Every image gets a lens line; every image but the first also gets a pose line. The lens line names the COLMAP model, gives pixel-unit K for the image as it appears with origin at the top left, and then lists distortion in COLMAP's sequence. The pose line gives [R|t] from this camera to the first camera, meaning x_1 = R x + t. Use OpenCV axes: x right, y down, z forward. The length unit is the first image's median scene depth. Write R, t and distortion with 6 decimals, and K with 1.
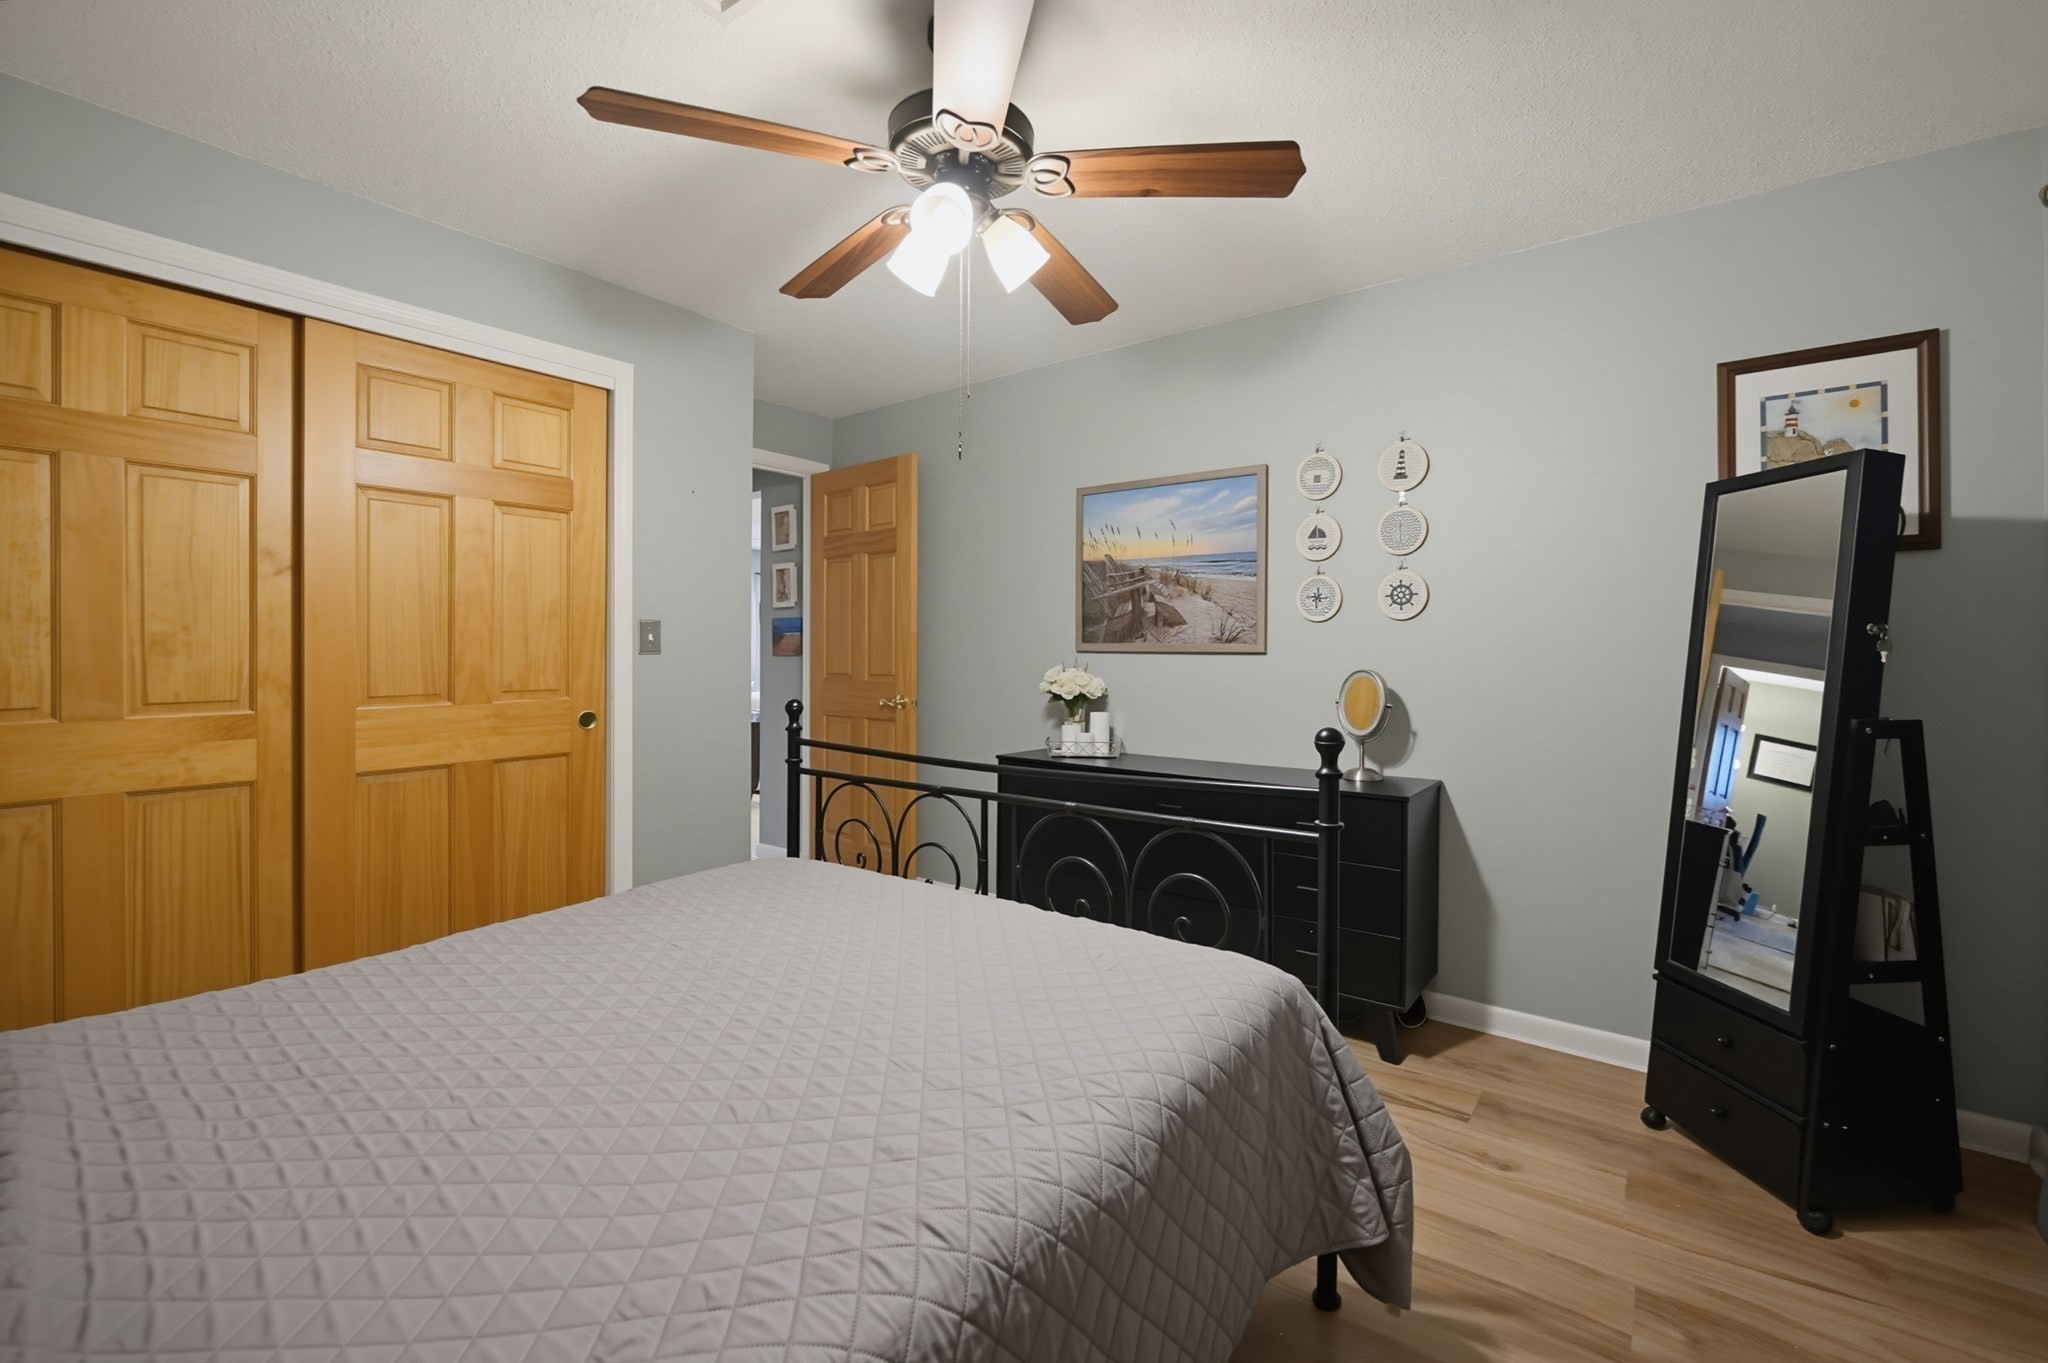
lens RADIAL K [[837.5, 0, 1035.3], [0, 837.5, 653.7], [0, 0, 1]] dist [-0.001973, -0.000206]
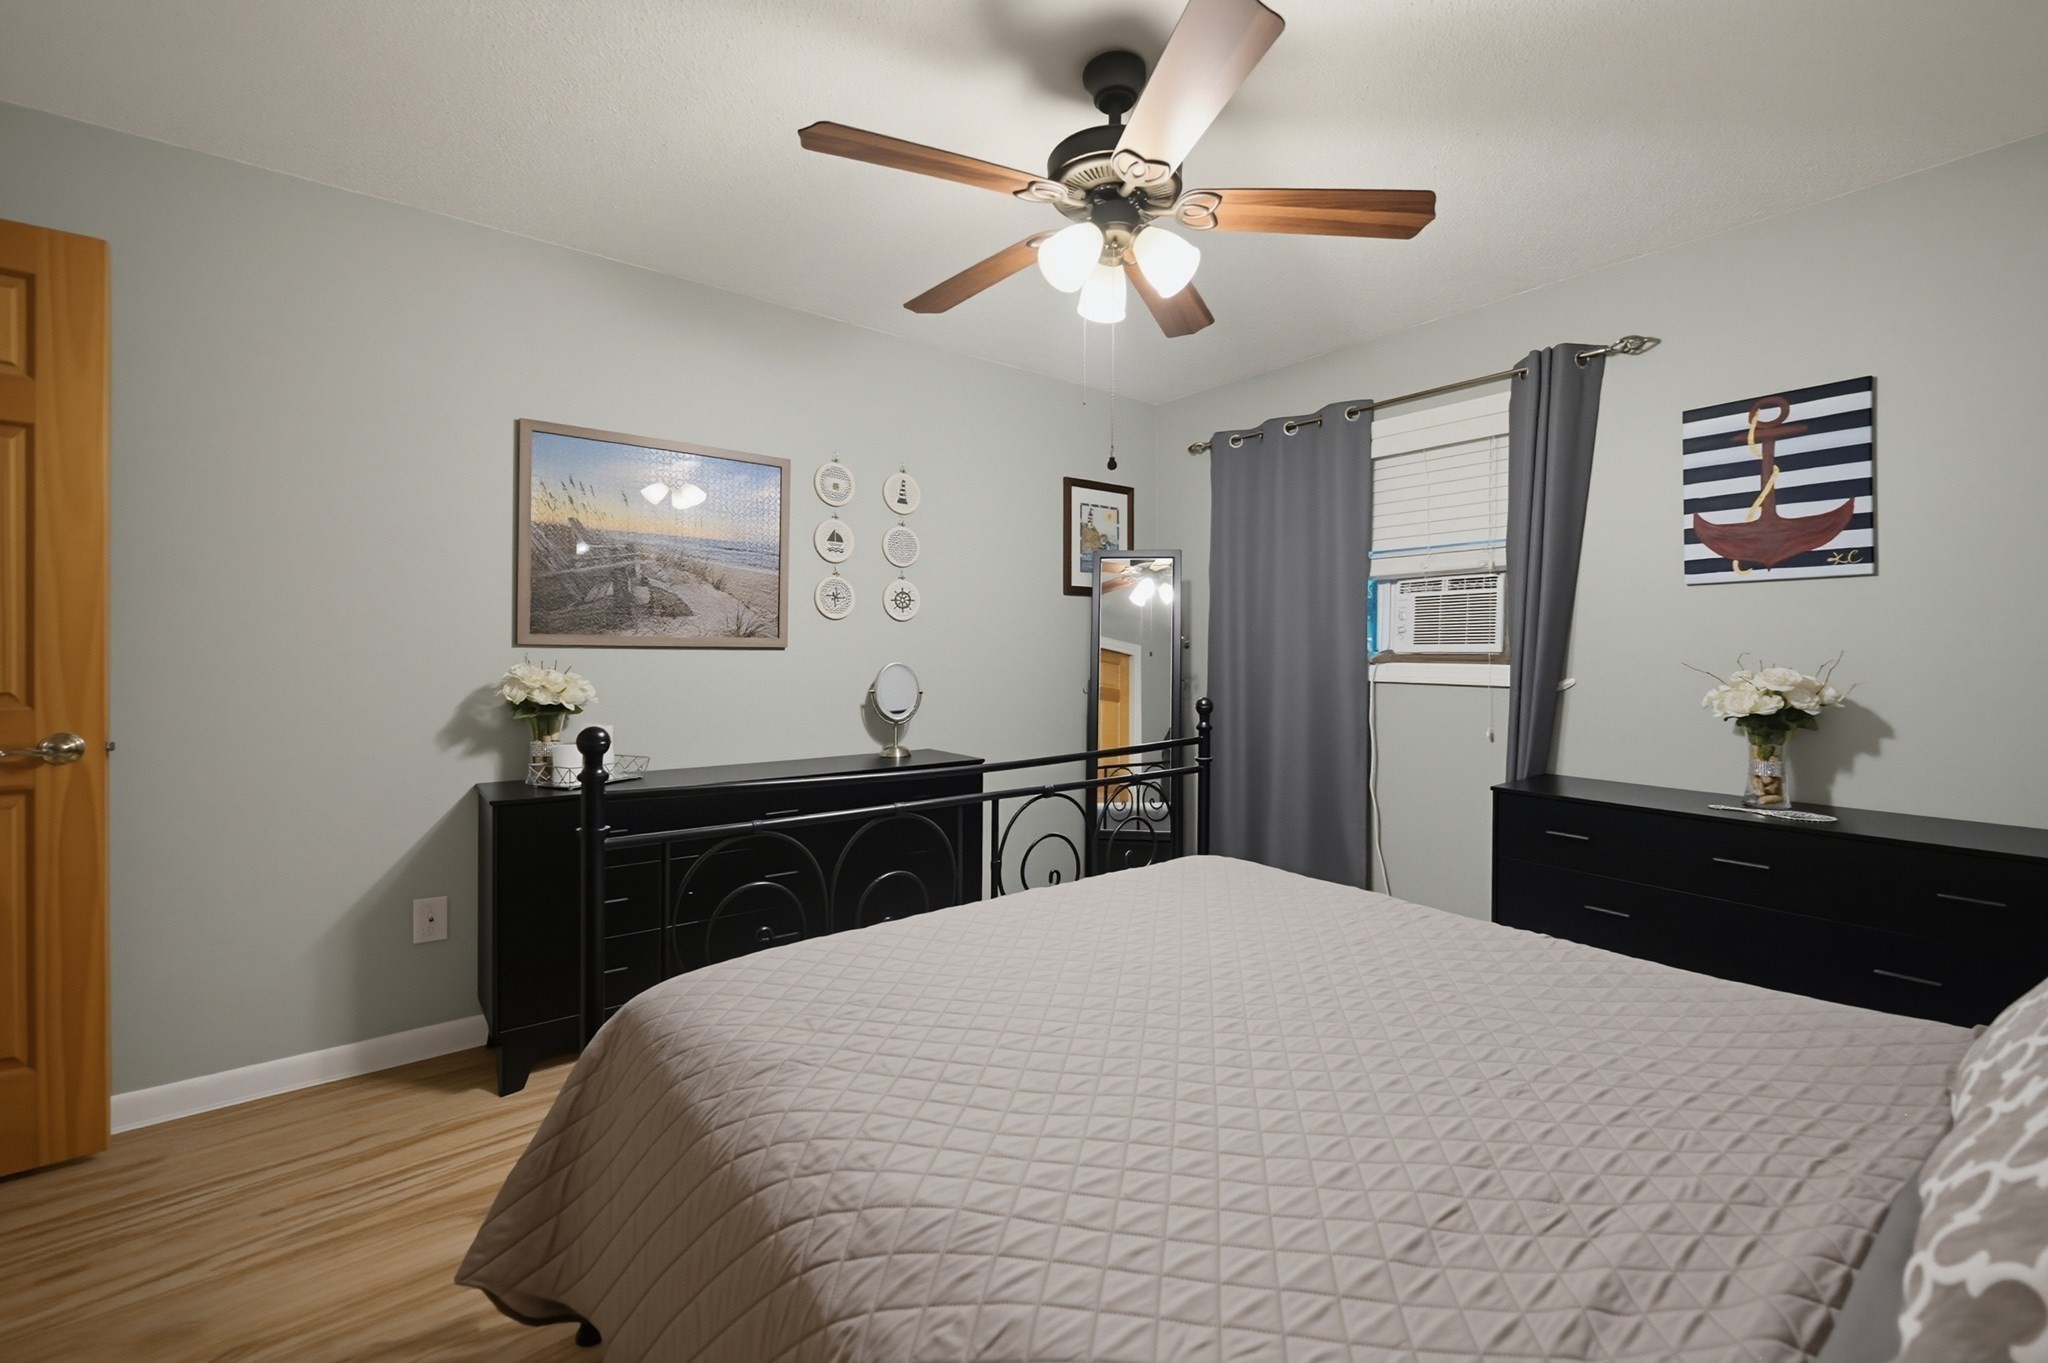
lens RADIAL K [[861.4, 0, 1024.0], [0, 861.4, 658.2], [0, 0, 1]] dist [-0.001605, -0.000270]
pose [[0.263209, -0.012633, 0.964656, -0.646029], [-0.001746, 0.999906, 0.013571, -0.002803], [-0.964737, -0.005257, 0.263163, 0.451712]]
